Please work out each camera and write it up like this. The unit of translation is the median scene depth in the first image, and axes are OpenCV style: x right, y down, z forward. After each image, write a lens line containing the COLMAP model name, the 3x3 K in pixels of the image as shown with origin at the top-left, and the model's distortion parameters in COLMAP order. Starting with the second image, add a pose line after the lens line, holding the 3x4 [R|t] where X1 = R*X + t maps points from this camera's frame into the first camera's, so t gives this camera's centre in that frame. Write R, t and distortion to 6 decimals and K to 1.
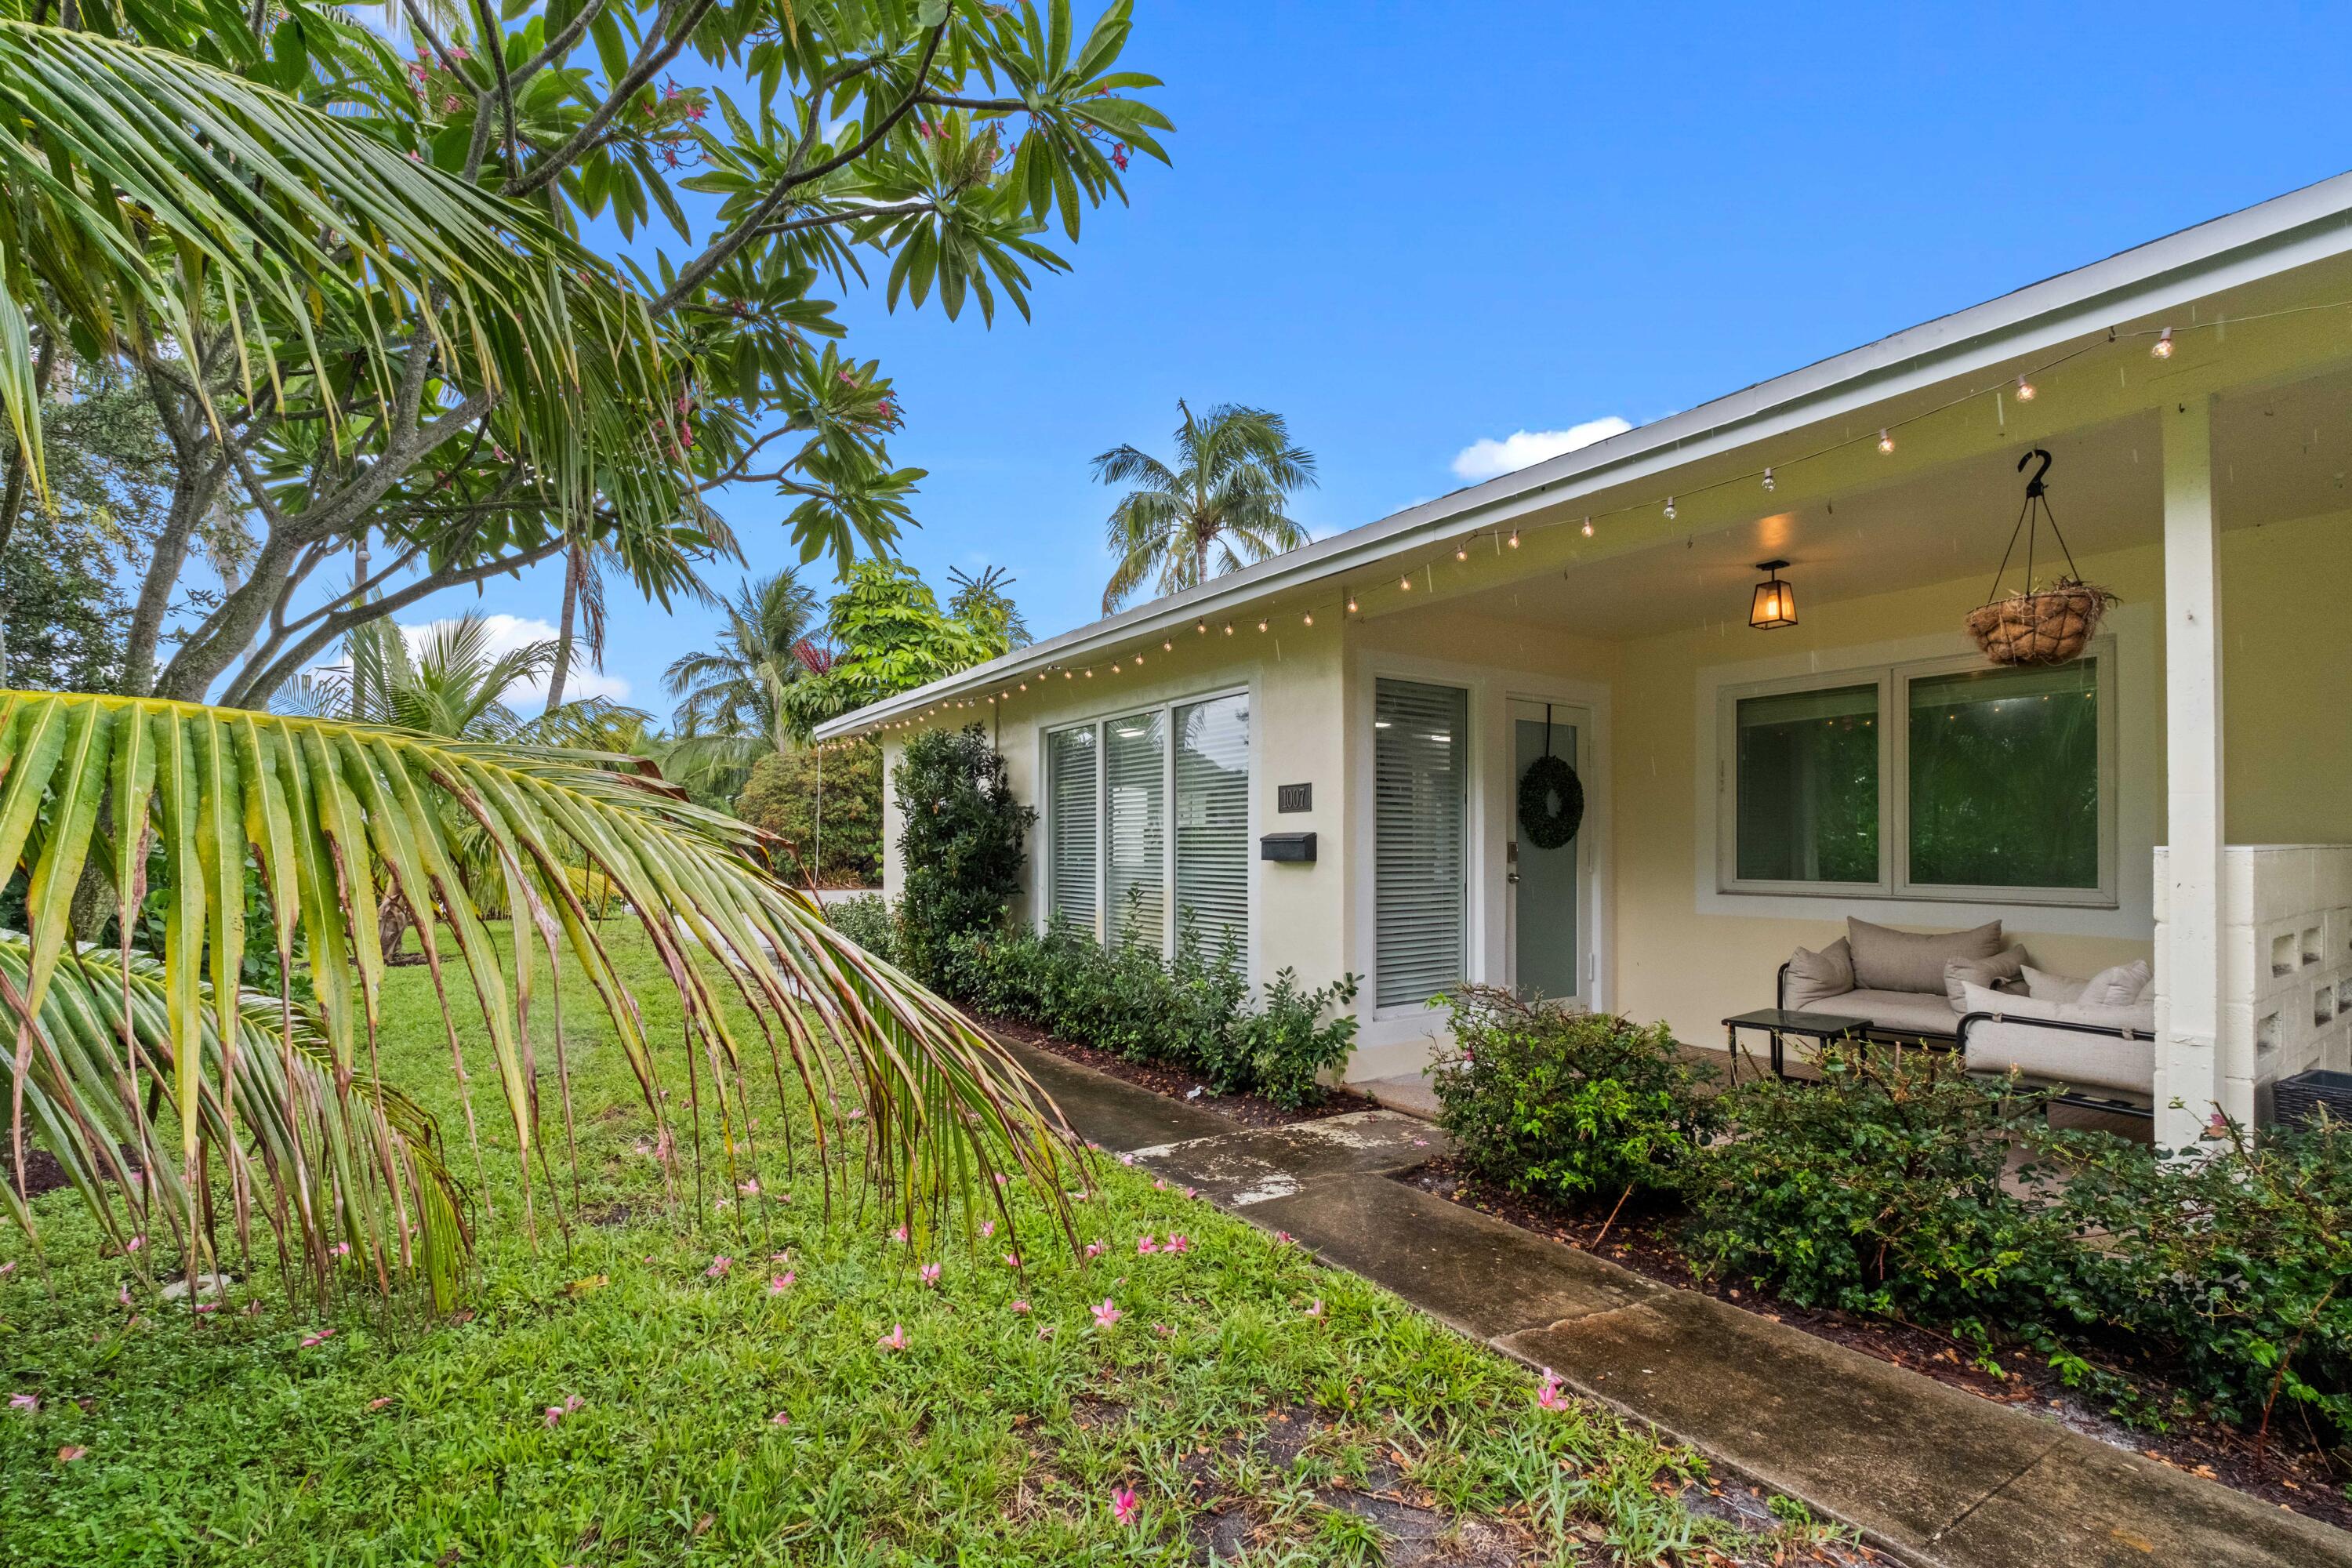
lens RADIAL K [[1001.8, 0, 1180.4], [0, 1001.8, 801.1], [0, 0, 1]] dist [-0.001473, 0.000076]
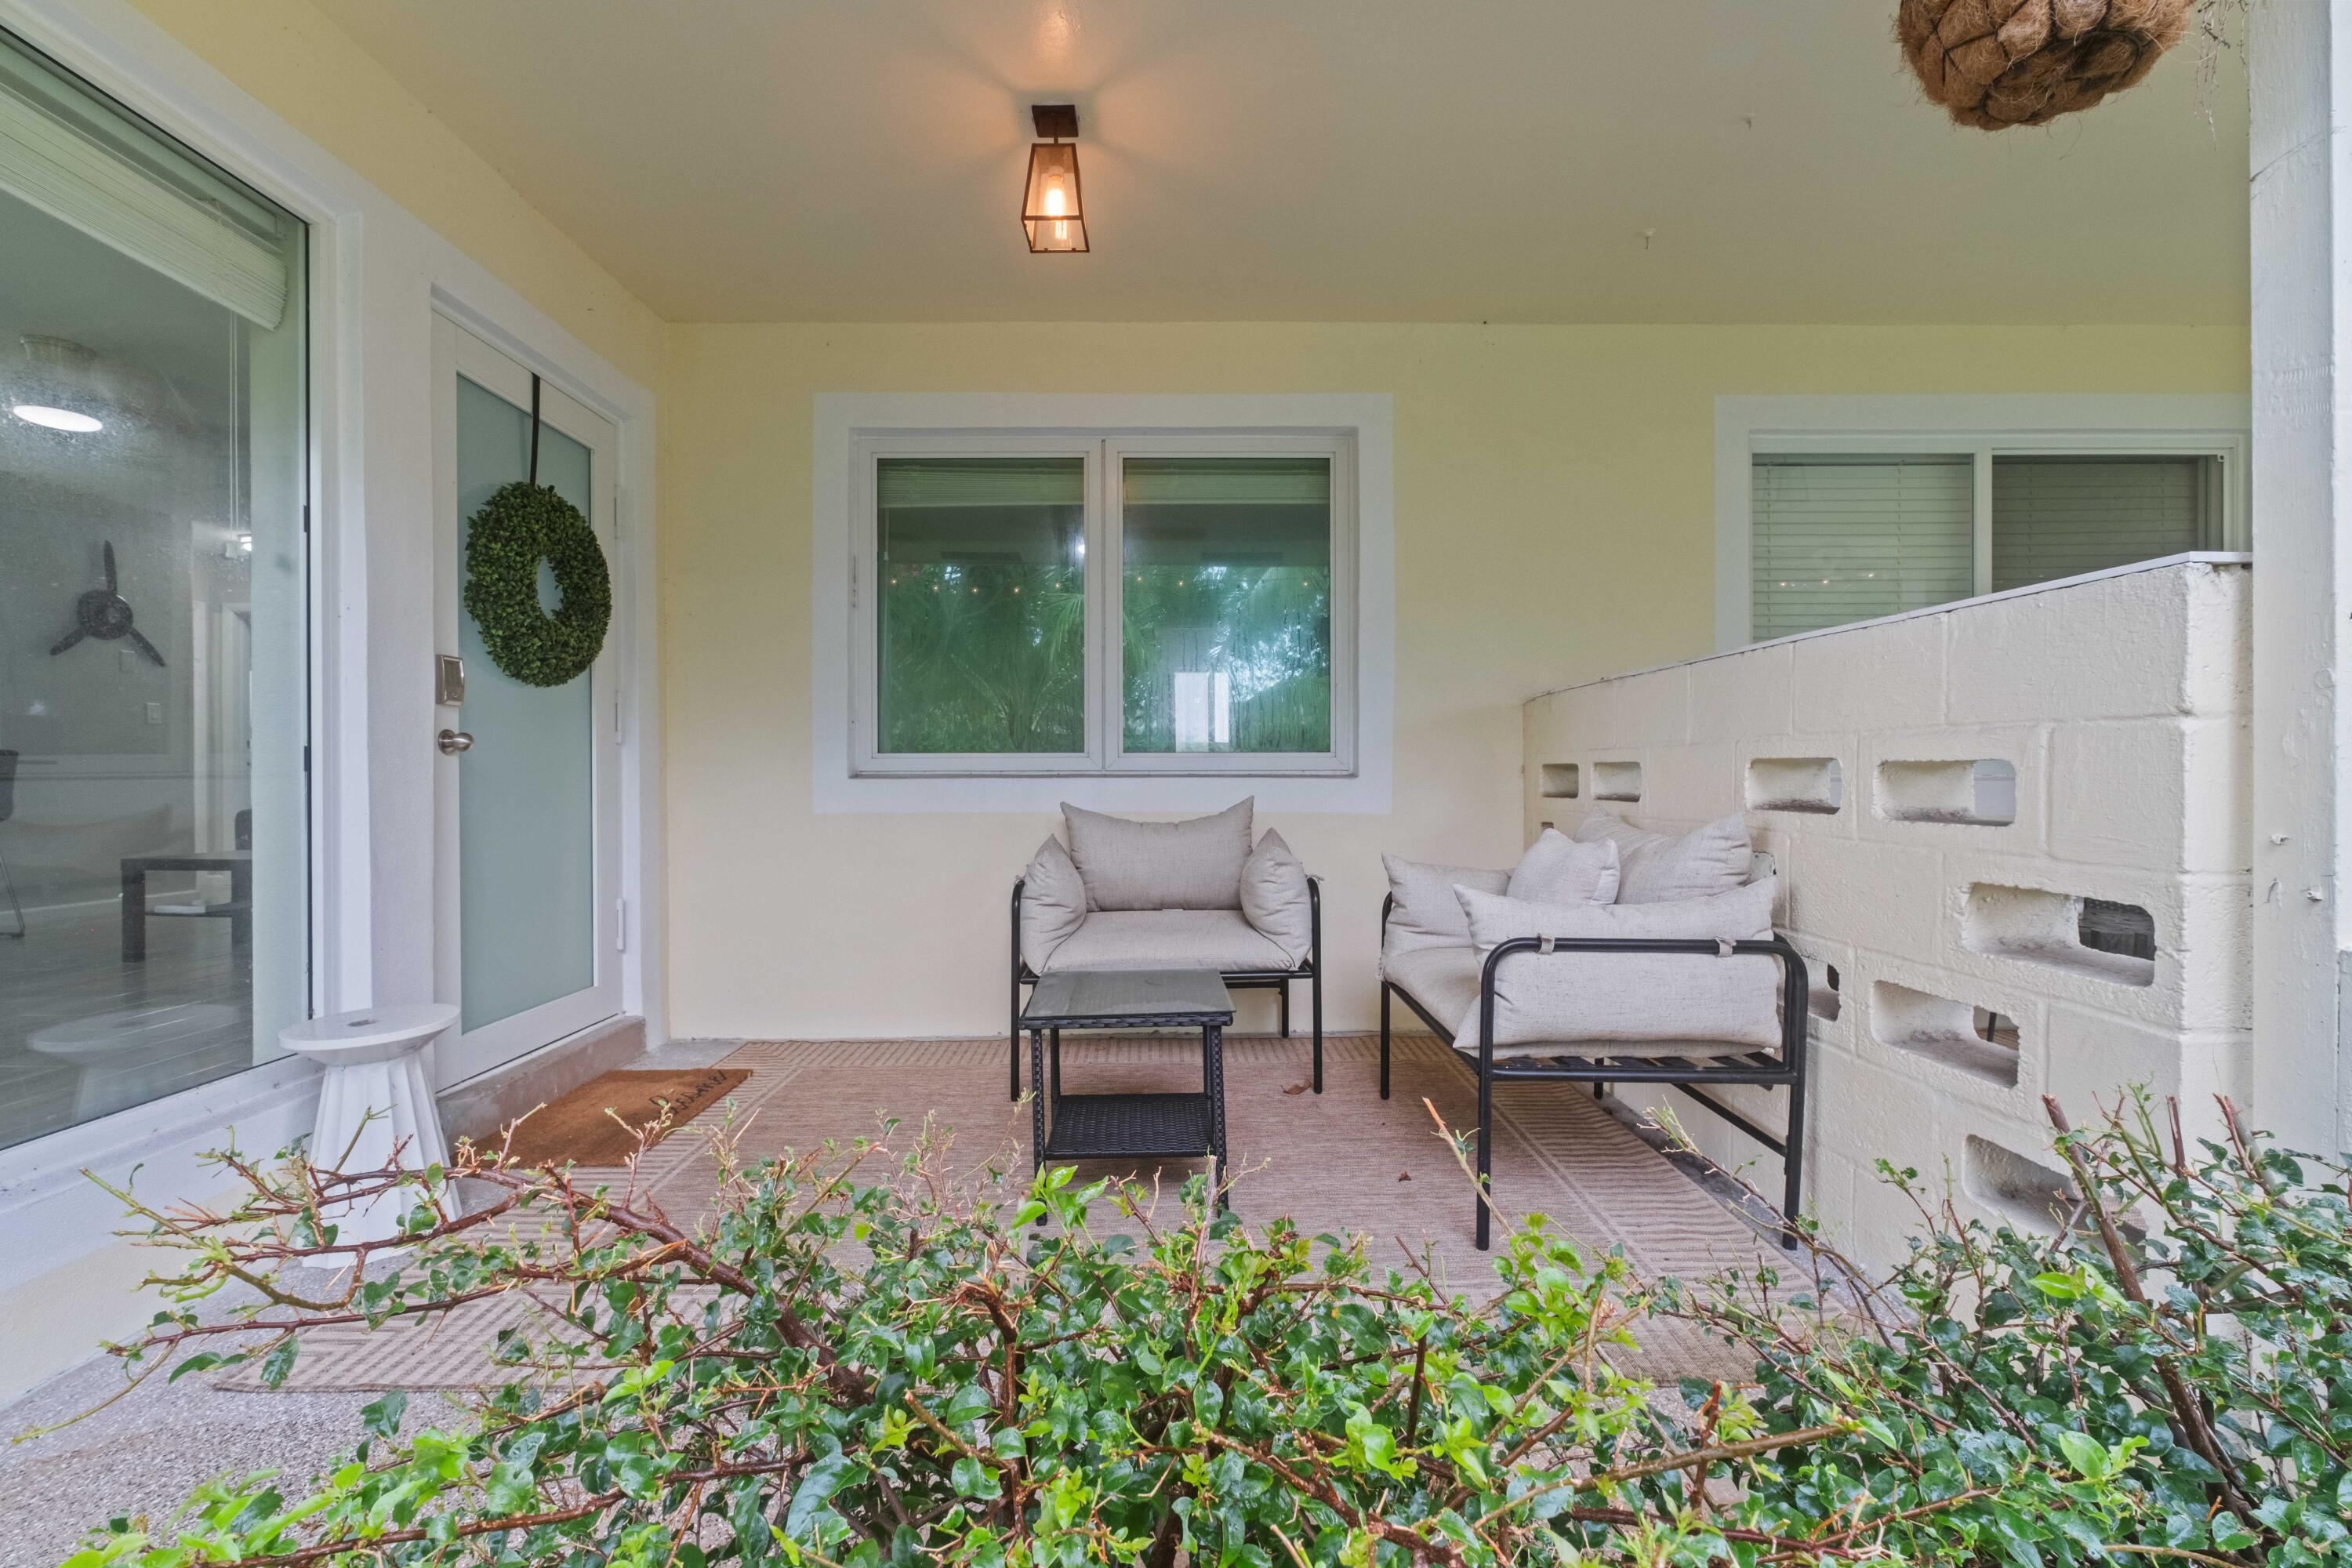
lens RADIAL K [[1001.8, 0, 1180.4], [0, 1001.8, 801.1], [0, 0, 1]] dist [-0.001473, 0.000076]
pose [[0.551893, -0.024674, 0.833550, 0.149902], [-0.034835, 0.998008, 0.052606, 0.068570], [-0.833187, -0.058070, 0.549934, 0.510965]]
